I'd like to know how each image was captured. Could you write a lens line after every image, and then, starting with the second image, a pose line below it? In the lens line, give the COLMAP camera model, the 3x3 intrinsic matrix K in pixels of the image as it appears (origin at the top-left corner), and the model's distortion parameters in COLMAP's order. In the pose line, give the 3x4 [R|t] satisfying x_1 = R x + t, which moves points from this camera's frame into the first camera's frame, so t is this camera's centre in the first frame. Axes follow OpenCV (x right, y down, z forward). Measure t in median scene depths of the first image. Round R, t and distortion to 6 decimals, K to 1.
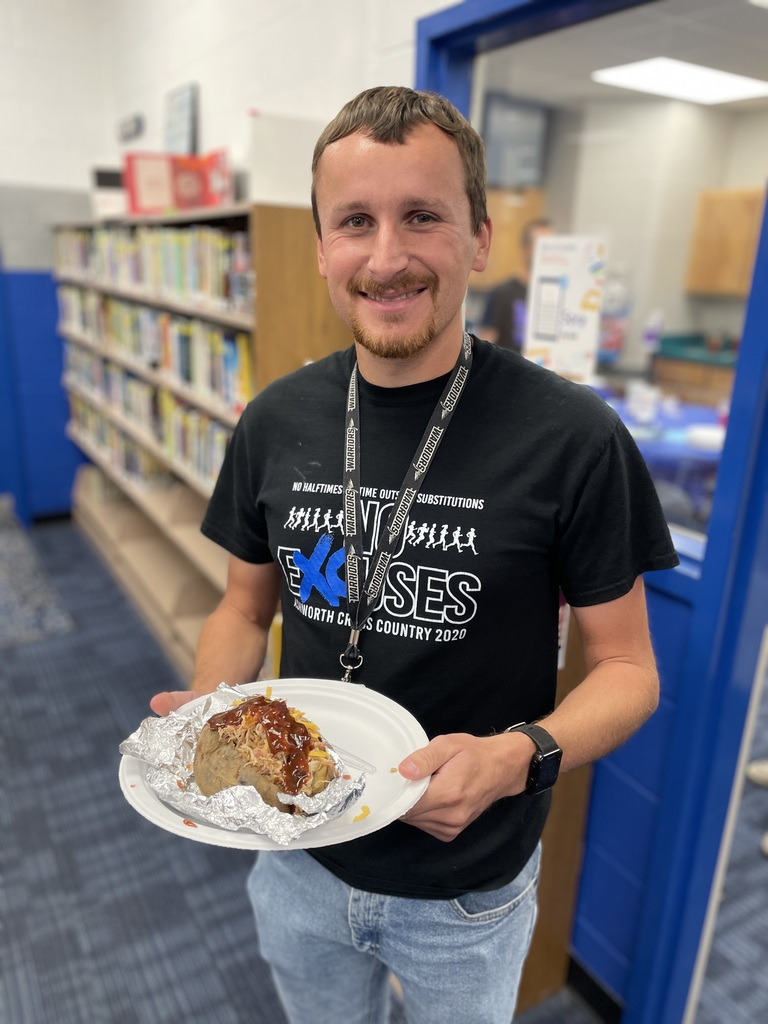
lens RADIAL K [[780.3, 0, 375.6], [0, 780.3, 512.1], [0, 0, 1]] dist [0.060945, -0.060550]
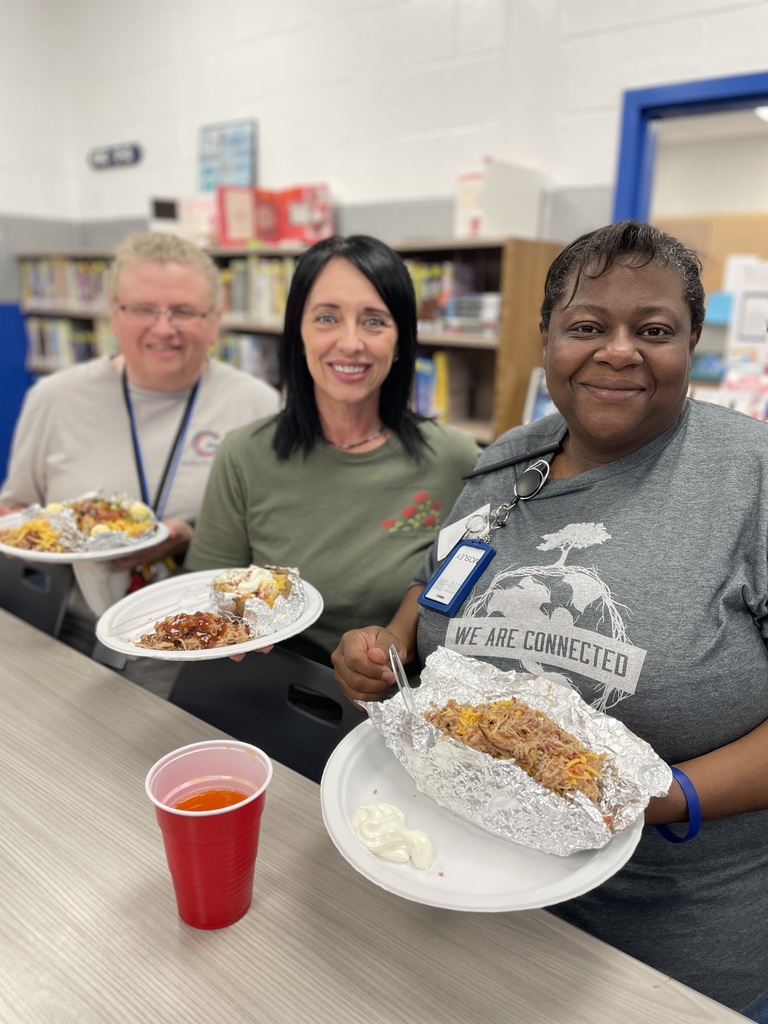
lens RADIAL K [[780.3, 0, 384.1], [0, 780.3, 511.9], [0, 0, 1]] dist [0.060945, -0.060550]
pose [[0.939560, -0.115265, 0.322397, -0.601478], [0.123228, 0.992369, -0.004325, -0.006227], [-0.319439, 0.043792, 0.946595, -0.017844]]
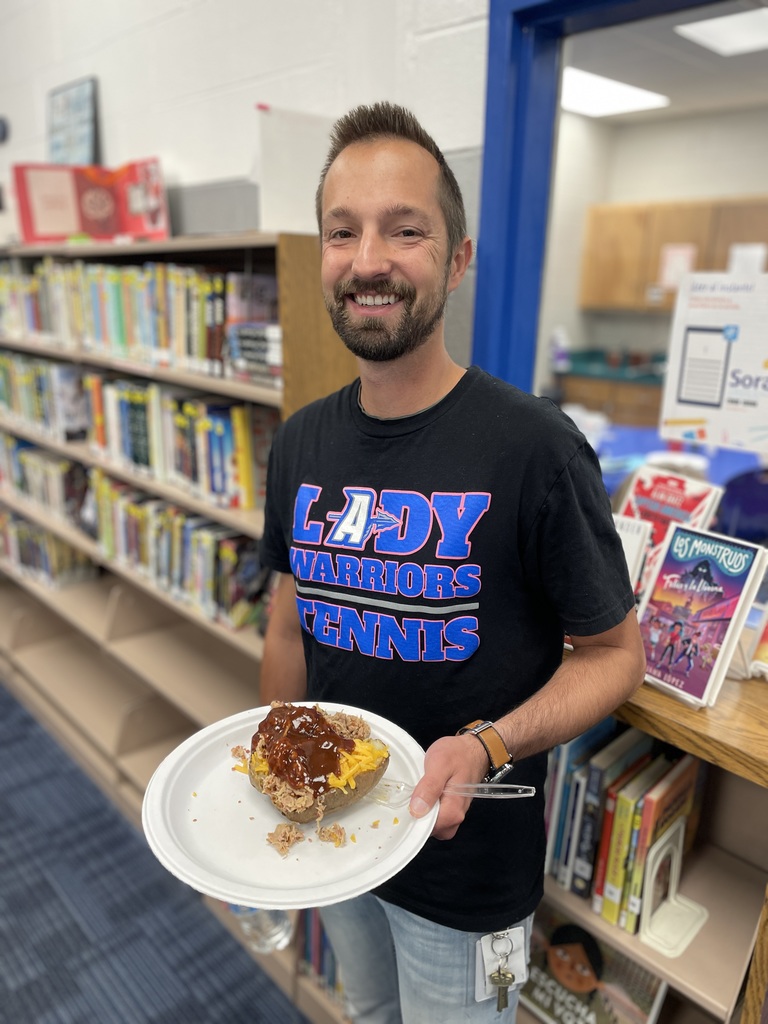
lens RADIAL K [[780.3, 0, 383.4], [0, 780.3, 514.7], [0, 0, 1]] dist [0.060945, -0.060550]
pose [[0.977165, -0.083353, 0.195451, -0.179048], [0.085692, 0.996315, -0.003527, -0.104111], [-0.194437, 0.020195, 0.980707, 0.236327]]
